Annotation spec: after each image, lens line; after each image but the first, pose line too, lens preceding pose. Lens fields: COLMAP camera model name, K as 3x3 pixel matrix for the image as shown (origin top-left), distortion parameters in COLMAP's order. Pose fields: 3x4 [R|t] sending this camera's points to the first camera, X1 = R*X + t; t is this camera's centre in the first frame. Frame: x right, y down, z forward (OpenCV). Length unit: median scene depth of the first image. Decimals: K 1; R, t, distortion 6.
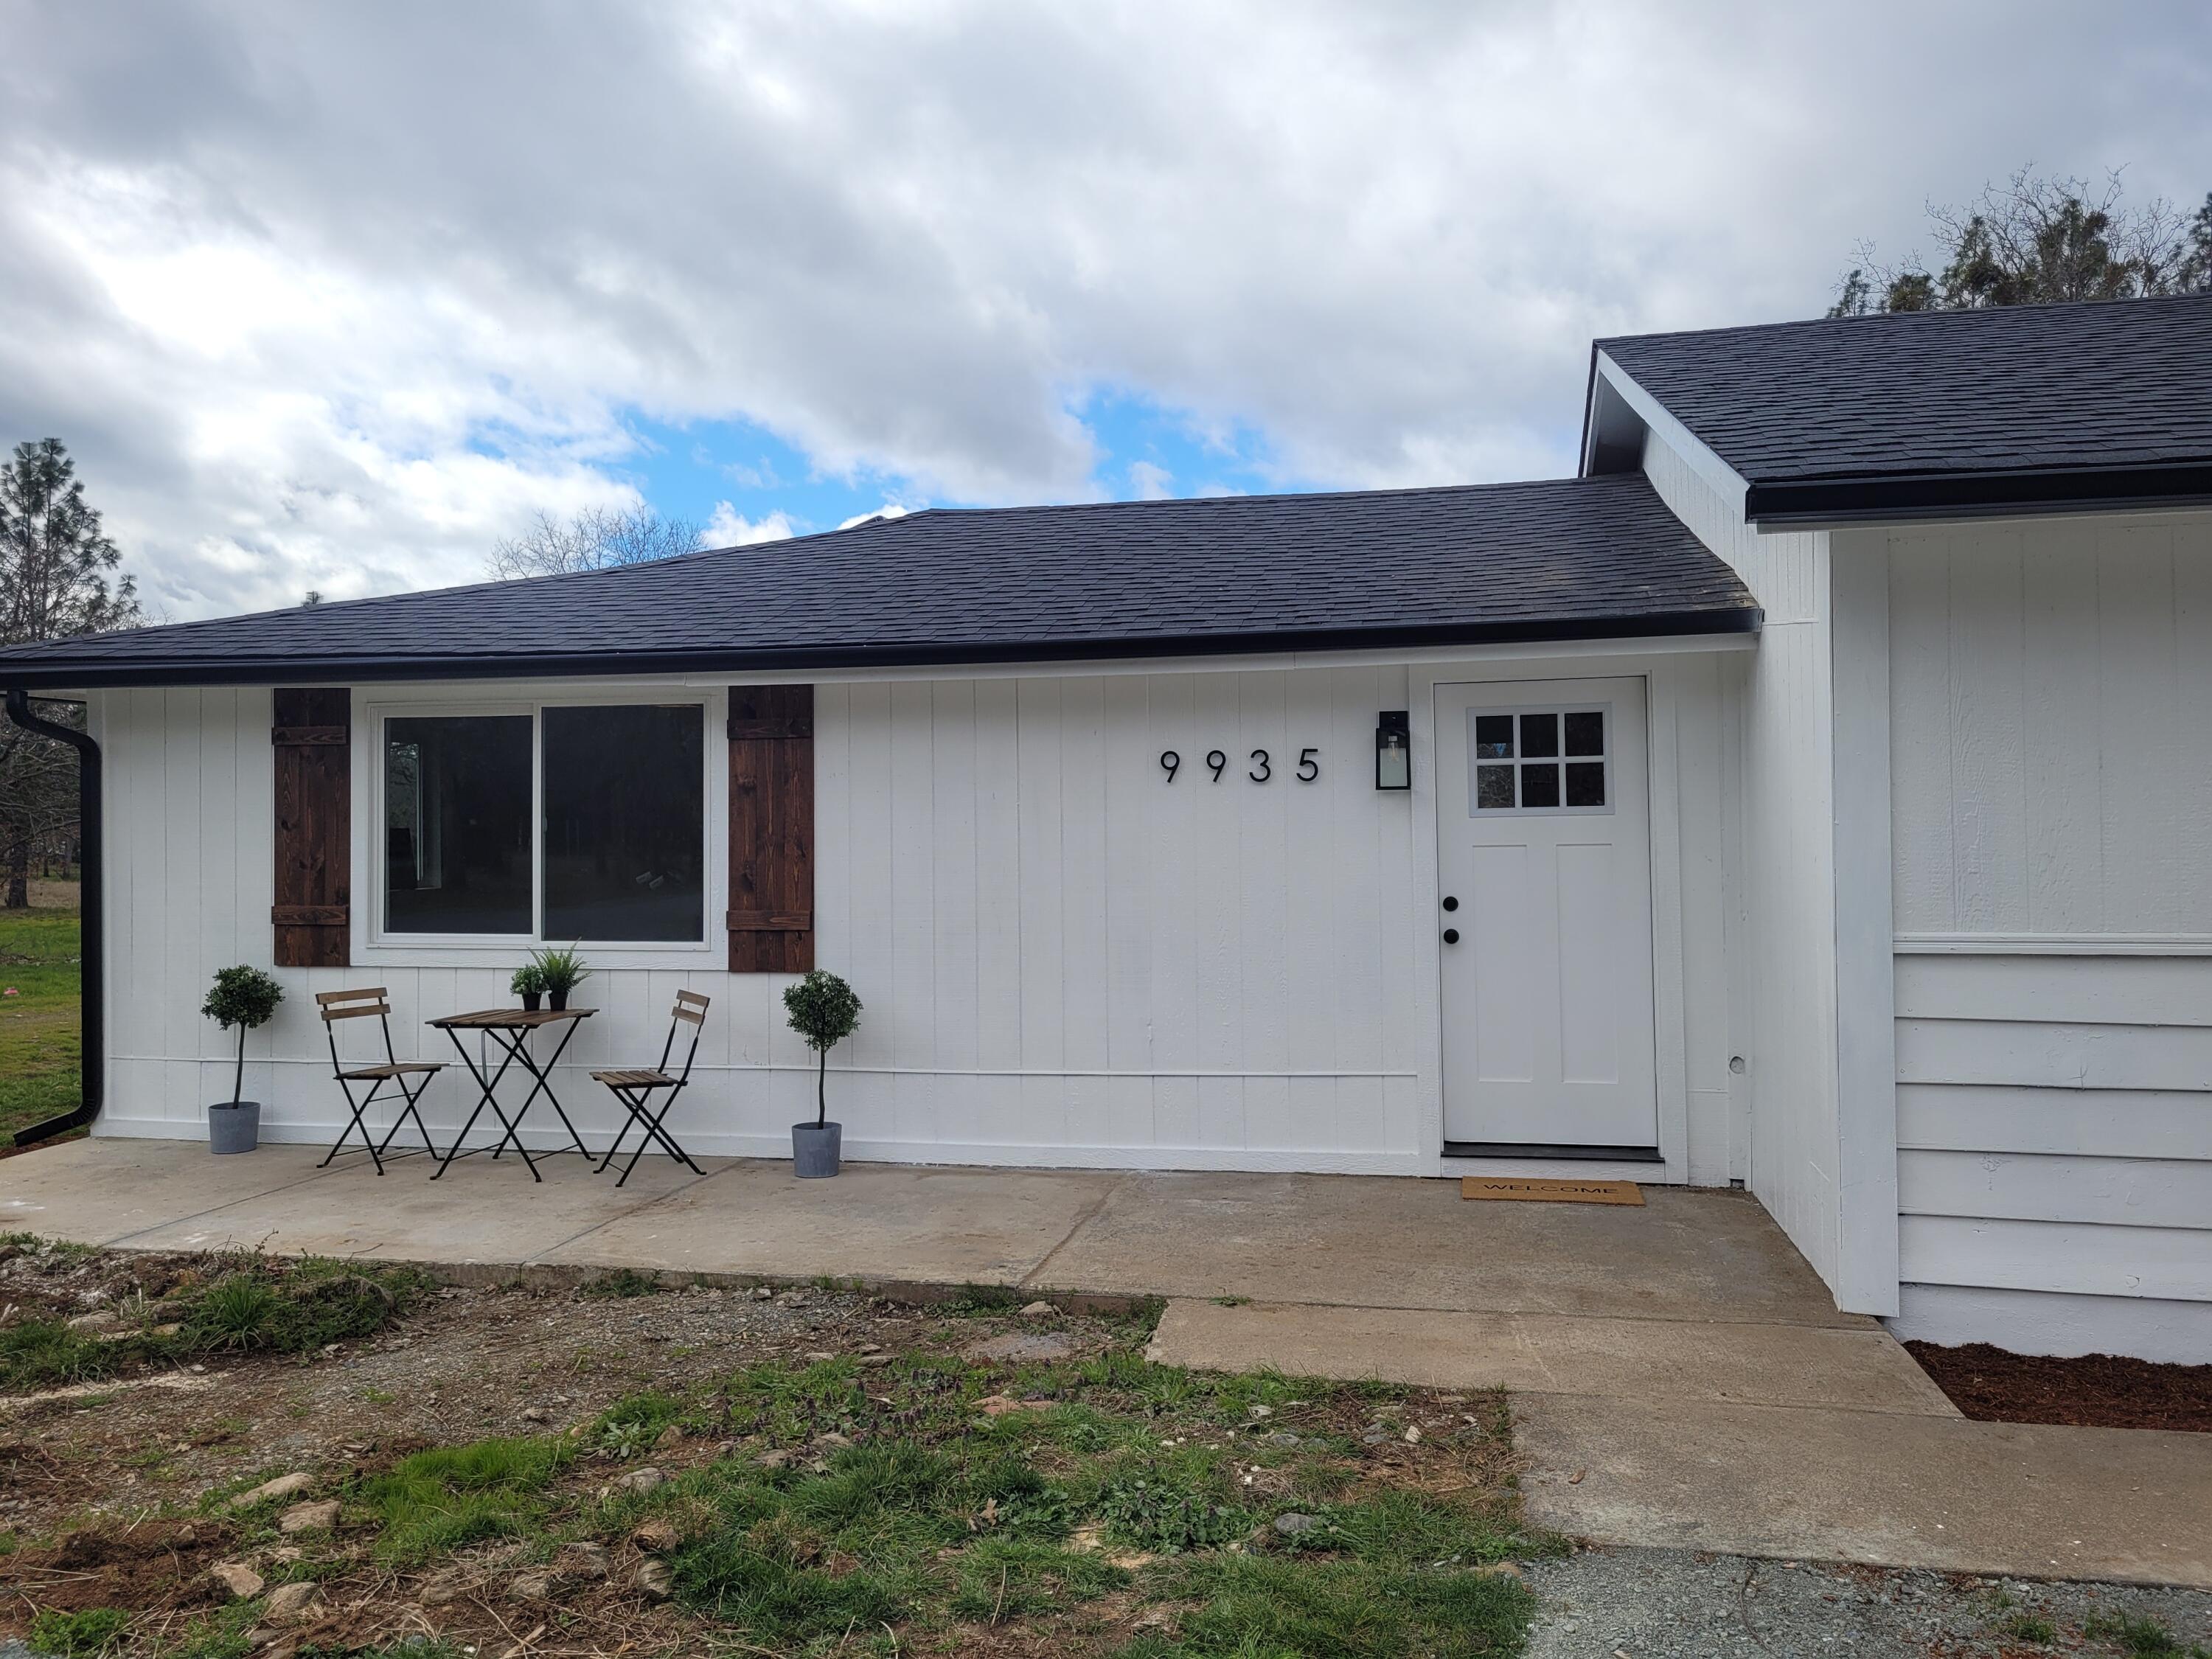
lens RADIAL K [[1680.6, 0, 1110.2], [0, 1680.6, 826.8], [0, 0, 1]] dist [0.023556, 0.004849]
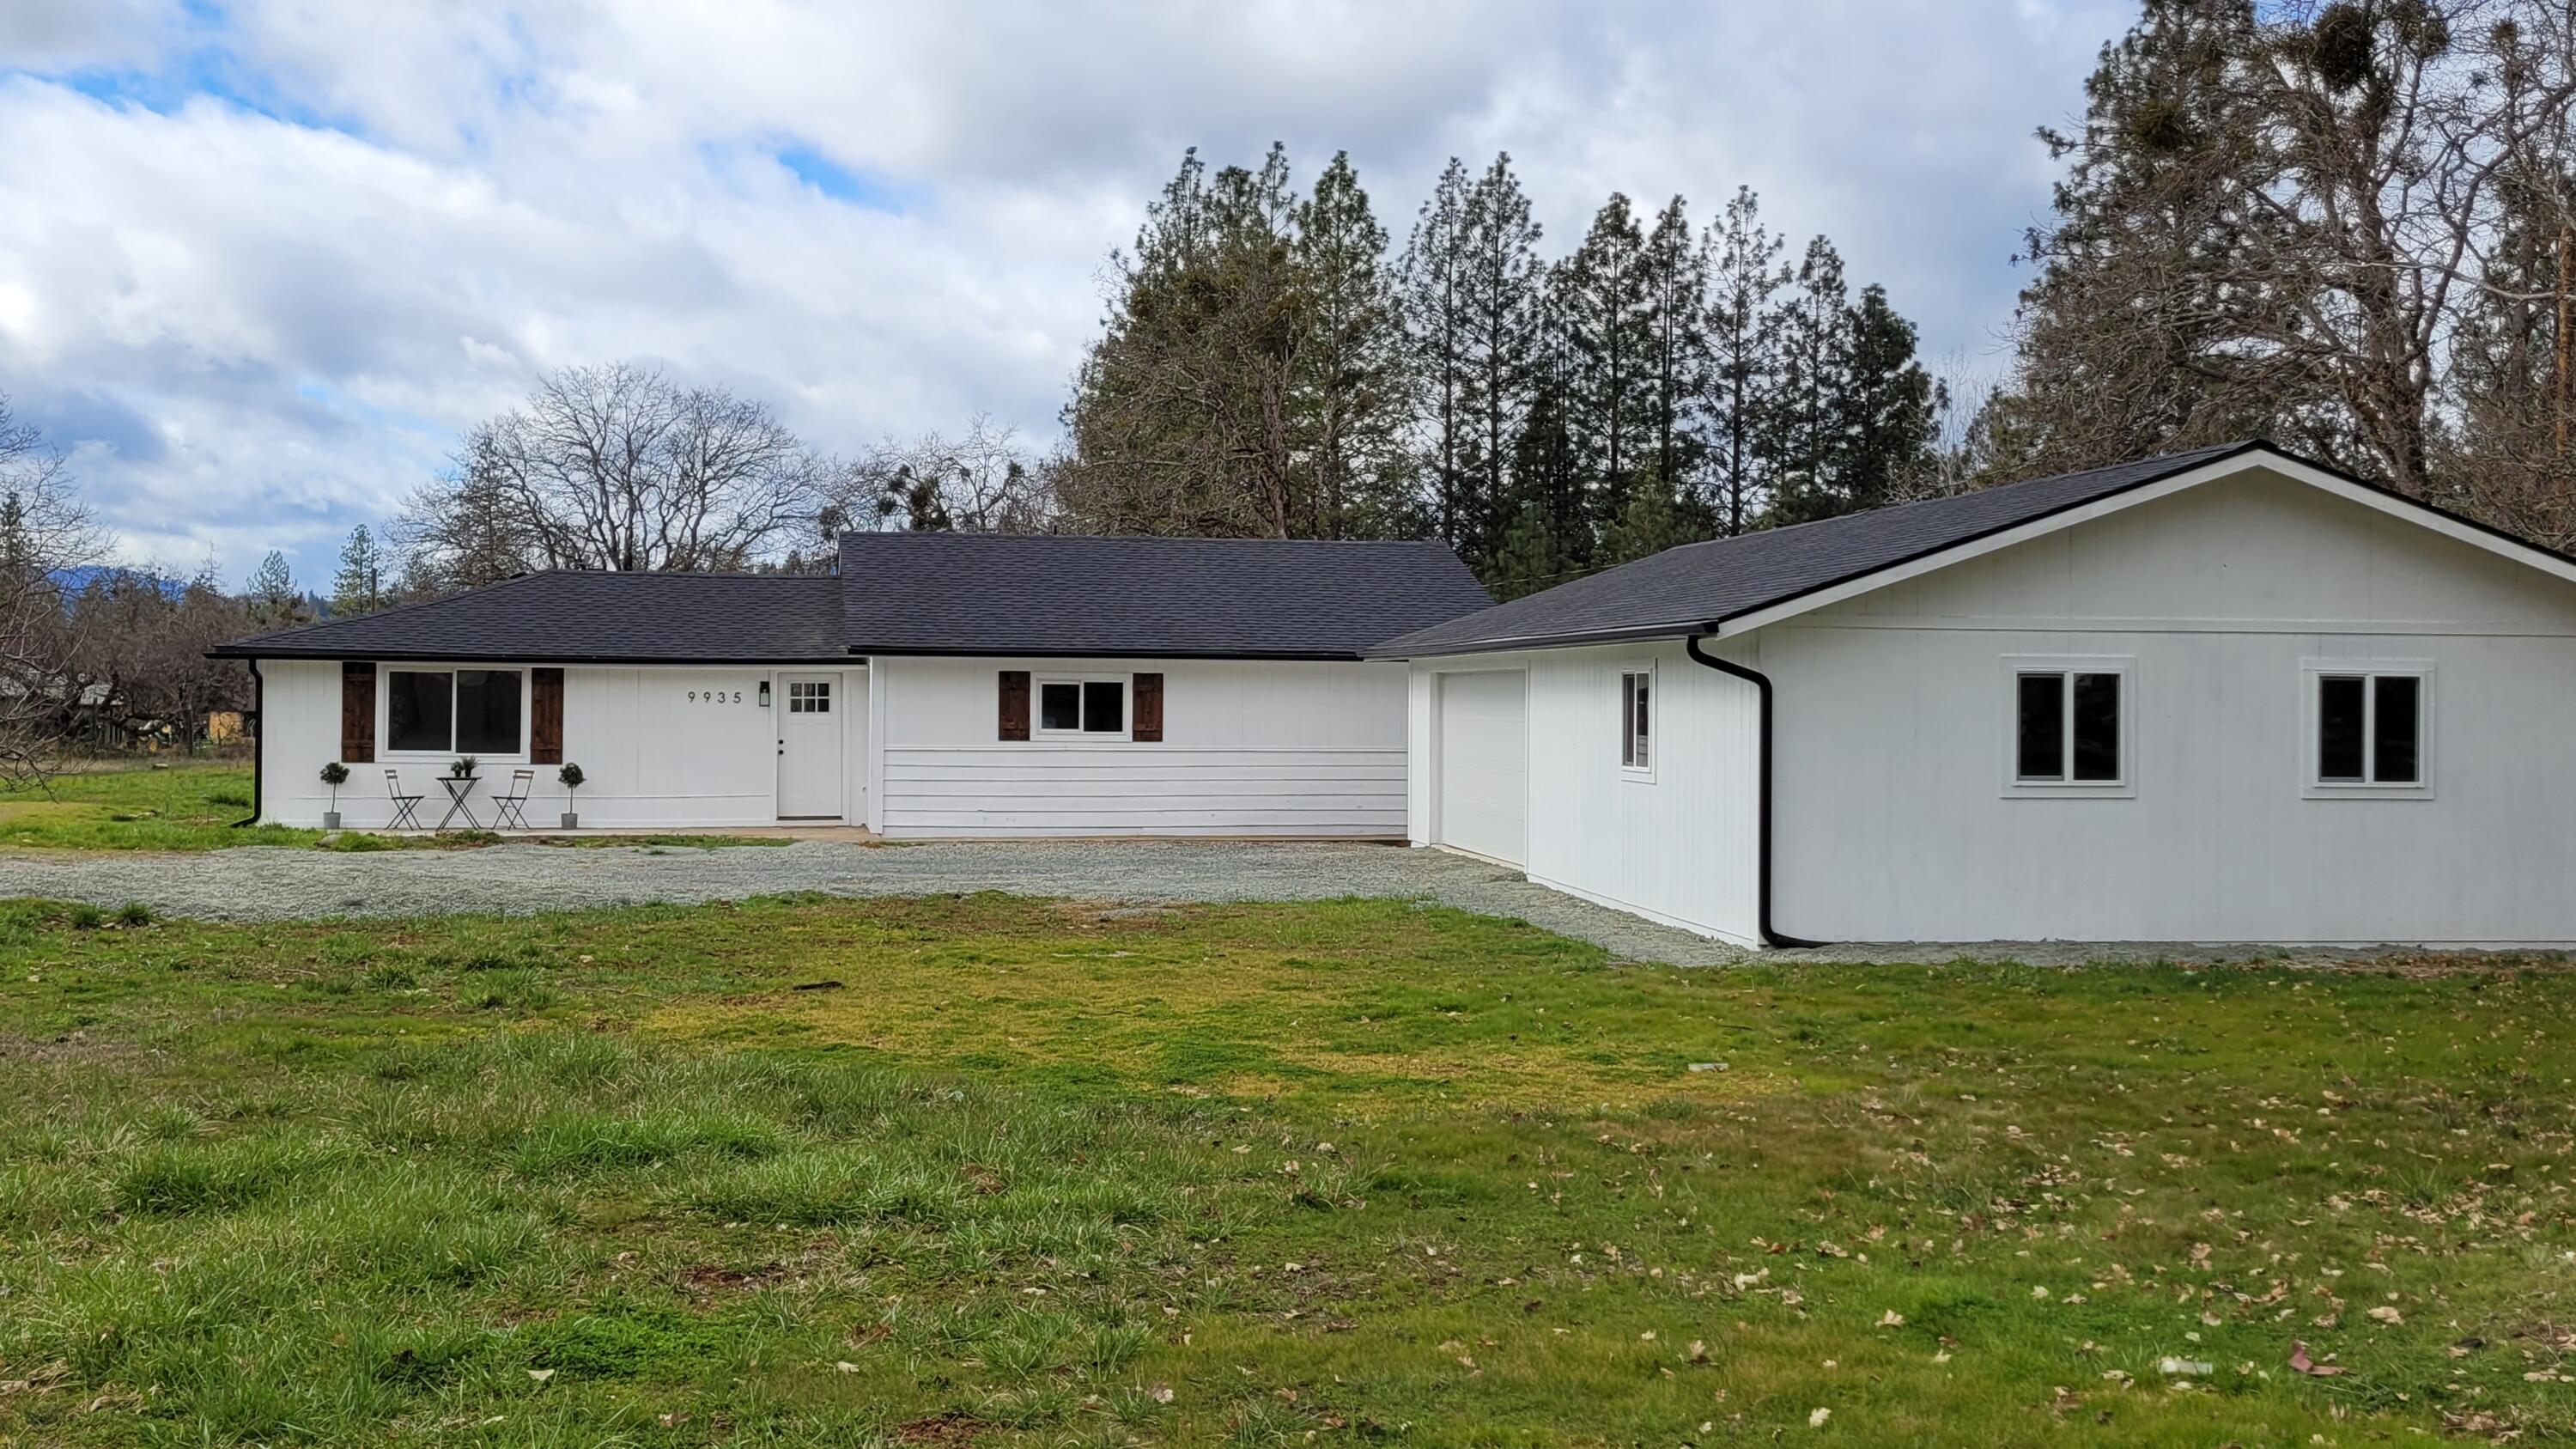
lens RADIAL K [[1954.3, 0, 1293.1], [0, 1954.3, 716.9], [0, 0, 1]] dist [-0.001186, 0.000676]
pose [[0.895537, 0.013046, 0.444795, -0.551201], [-0.016652, 0.999853, 0.004201, -0.031489], [-0.444675, -0.011169, 0.895622, -2.622780]]
